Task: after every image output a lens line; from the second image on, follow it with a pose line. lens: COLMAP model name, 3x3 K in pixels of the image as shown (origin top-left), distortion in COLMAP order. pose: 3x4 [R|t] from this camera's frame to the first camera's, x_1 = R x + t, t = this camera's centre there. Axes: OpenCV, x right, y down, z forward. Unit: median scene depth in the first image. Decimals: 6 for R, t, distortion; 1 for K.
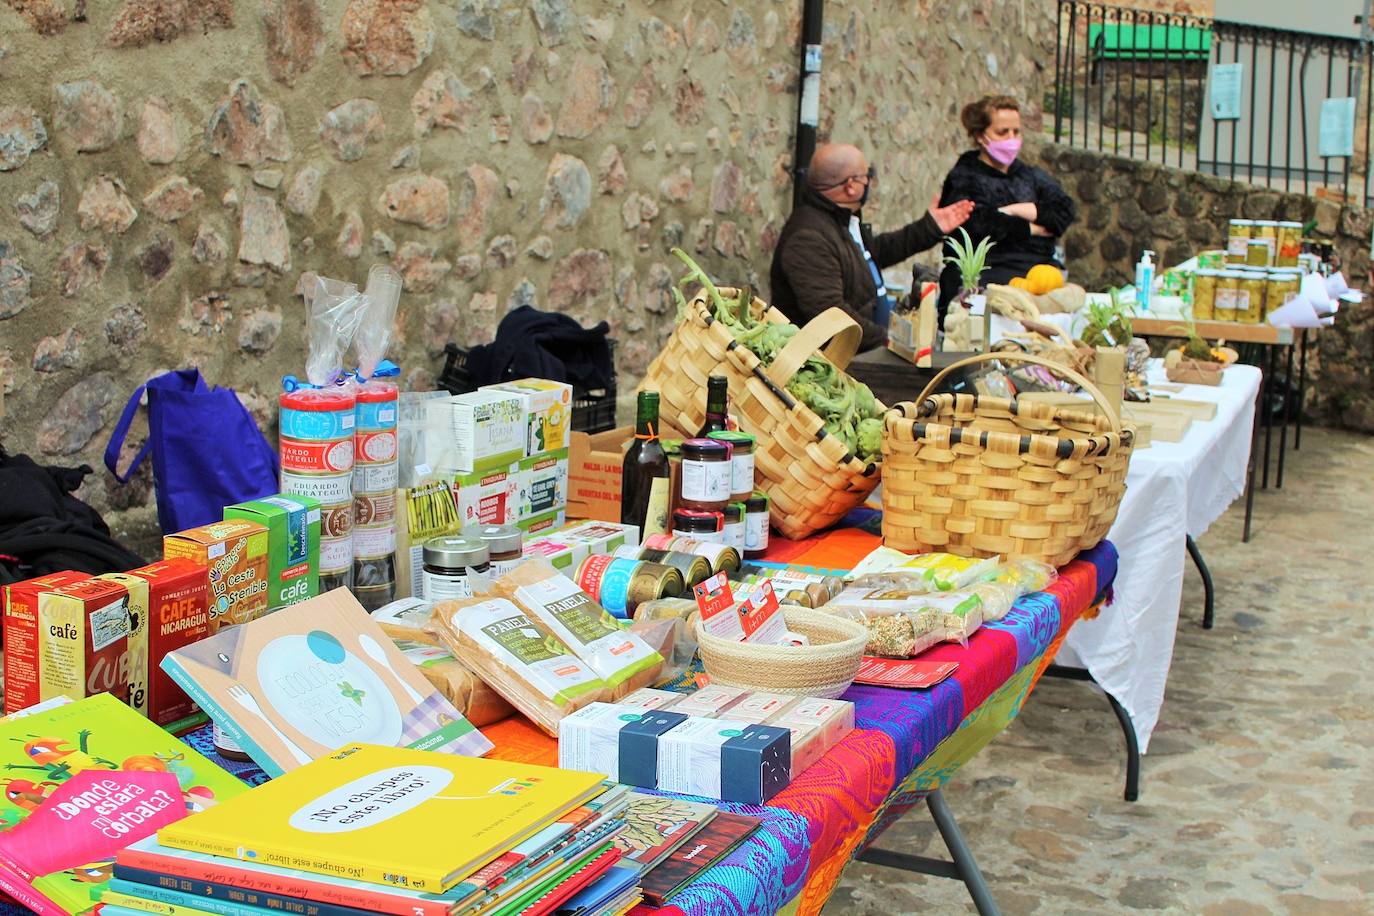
lens RADIAL K [[1766.4, 0, 687.0], [0, 1766.4, 458.0], [0, 0, 1]] dist [-0.152234, 0.194771]
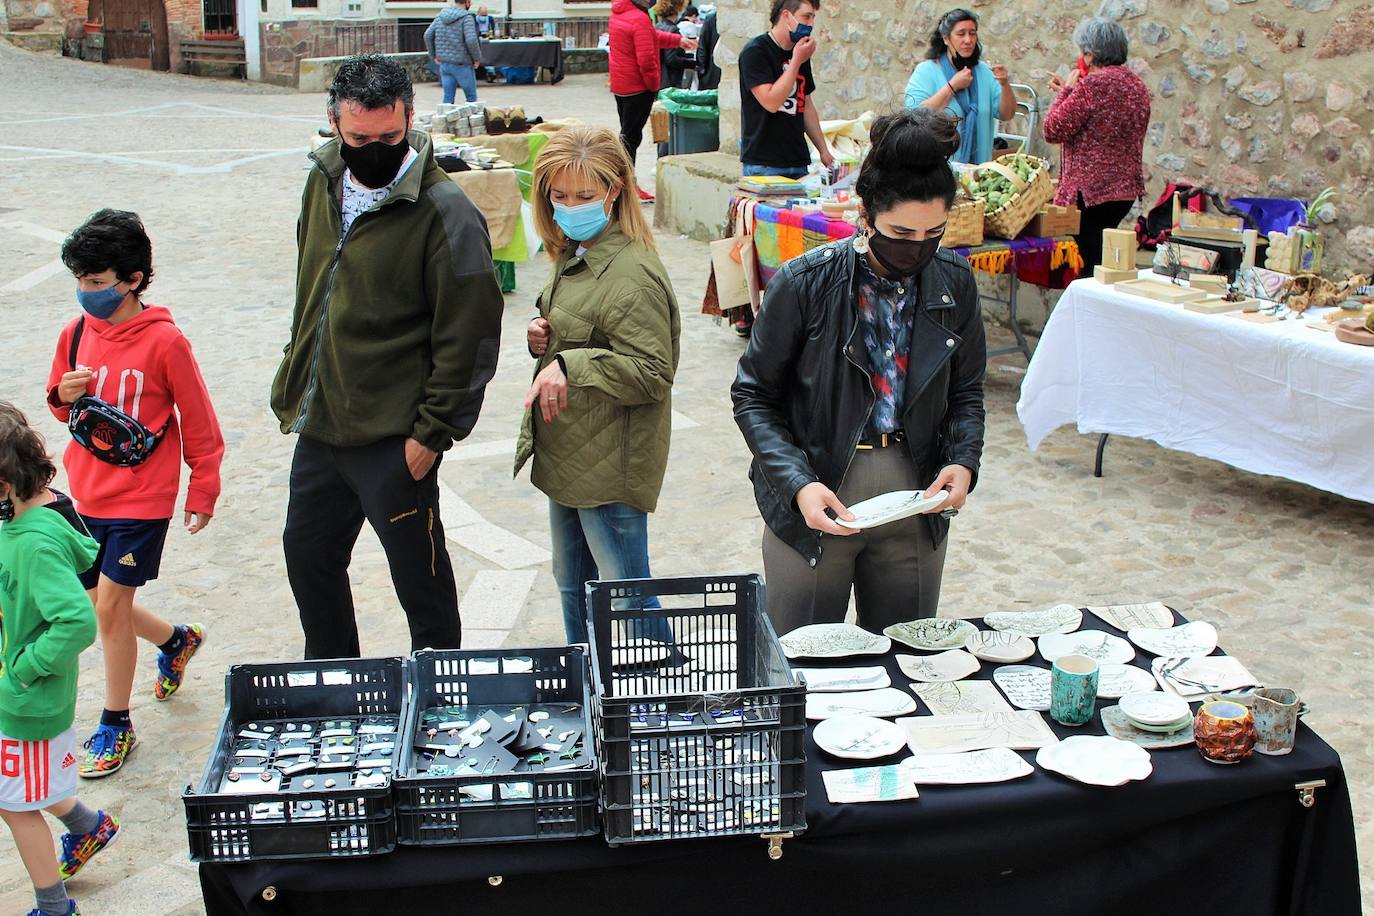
lens RADIAL K [[1766.4, 0, 687.0], [0, 1766.4, 458.0], [0, 0, 1]] dist [-0.152234, 0.194771]
pose [[-0.601890, 0.211676, -0.770014, 2.001839], [-0.135309, 0.923256, 0.359568, -0.445512], [0.787033, 0.320610, -0.527057, 1.670076]]
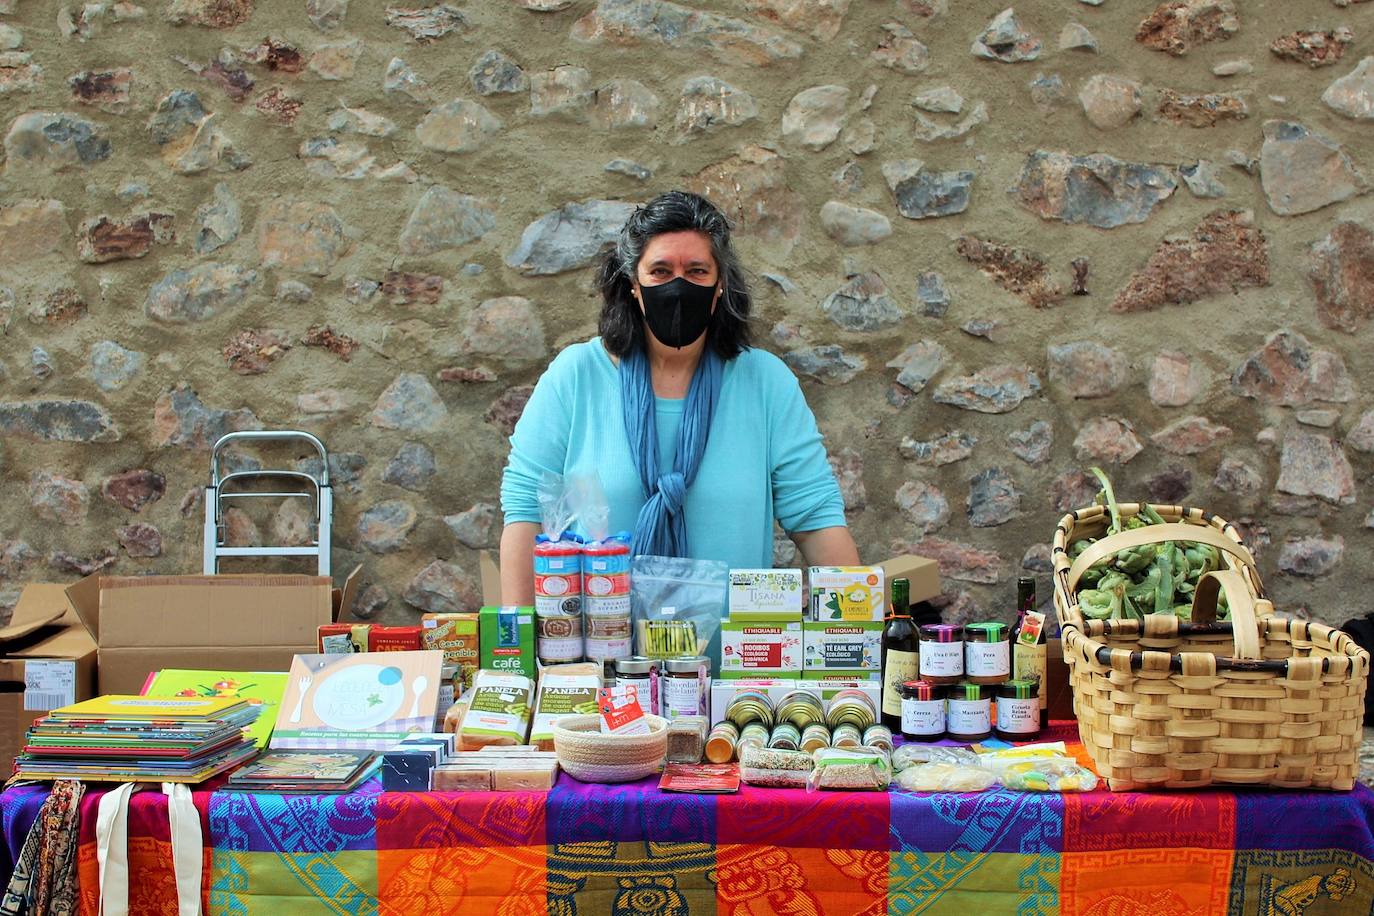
lens RADIAL K [[1766.4, 0, 687.0], [0, 1766.4, 458.0], [0, 0, 1]] dist [-0.152234, 0.194771]
pose [[0.394510, -0.004618, -0.918880, 0.666137], [-0.133266, 0.989127, -0.062188, -0.016483], [0.909177, 0.146989, 0.389605, 0.243671]]
